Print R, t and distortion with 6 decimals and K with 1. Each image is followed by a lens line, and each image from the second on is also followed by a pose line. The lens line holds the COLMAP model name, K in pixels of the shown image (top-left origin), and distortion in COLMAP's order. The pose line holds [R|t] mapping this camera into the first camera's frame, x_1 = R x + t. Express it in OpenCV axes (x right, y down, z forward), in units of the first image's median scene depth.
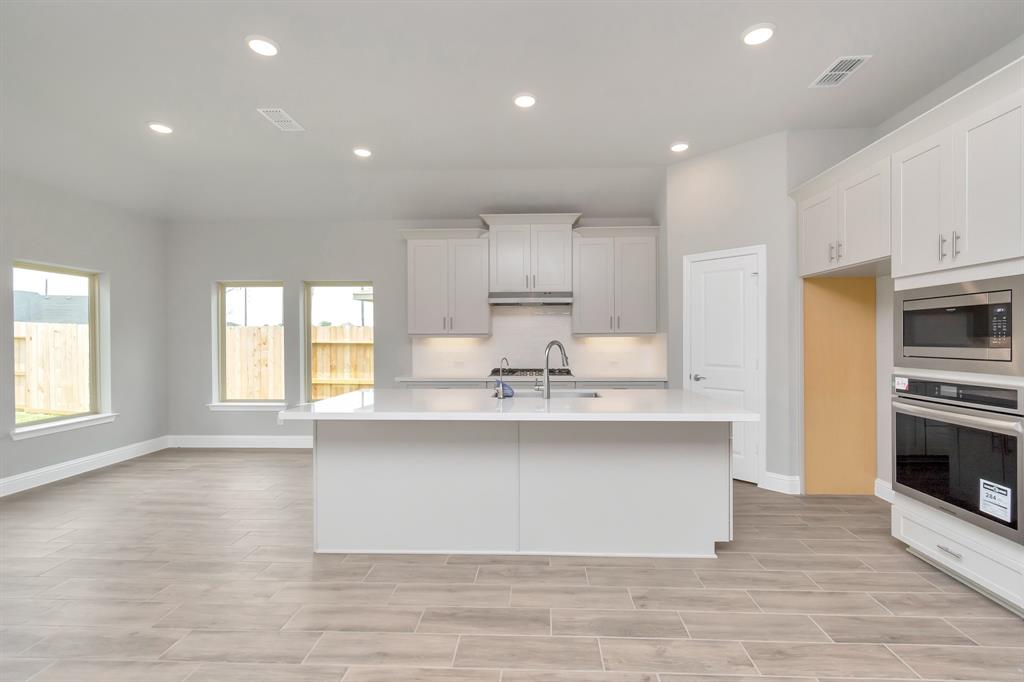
lens RADIAL K [[435.6, 0, 512.0], [0, 435.6, 341.0], [0, 0, 1]] dist [0.000032, 0.000007]
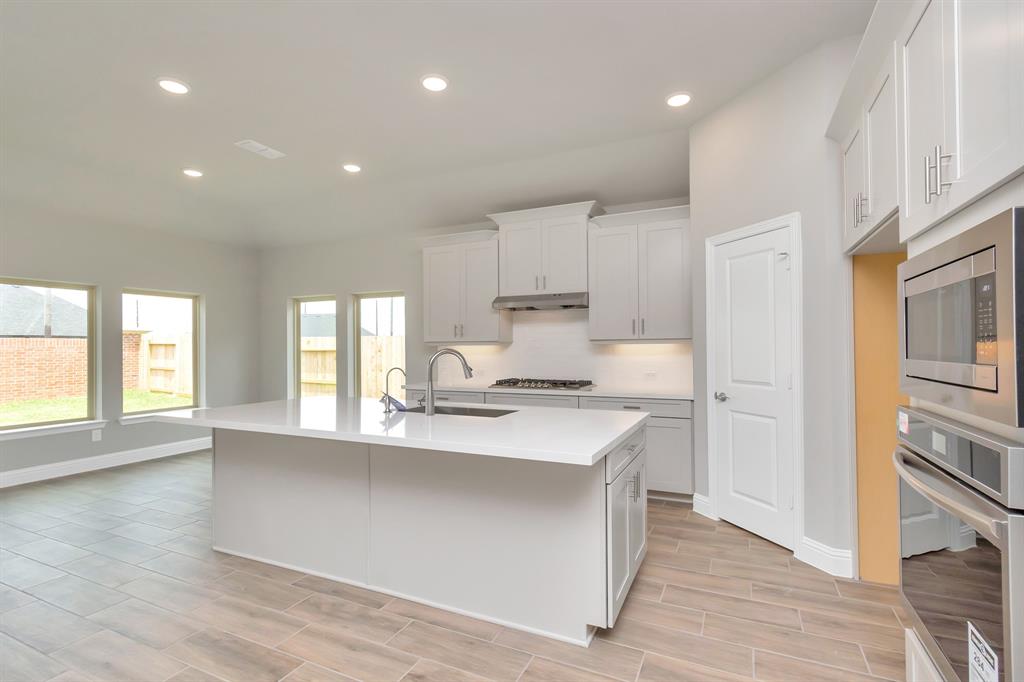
lens RADIAL K [[439.3, 0, 529.5], [0, 439.3, 343.7], [0, 0, 1]] dist [-0.001027, -0.000455]
pose [[0.931566, -0.005438, -0.363532, 0.381013], [0.001800, 0.999945, -0.010345, -0.001777], [0.363568, 0.008983, 0.931524, 0.161554]]
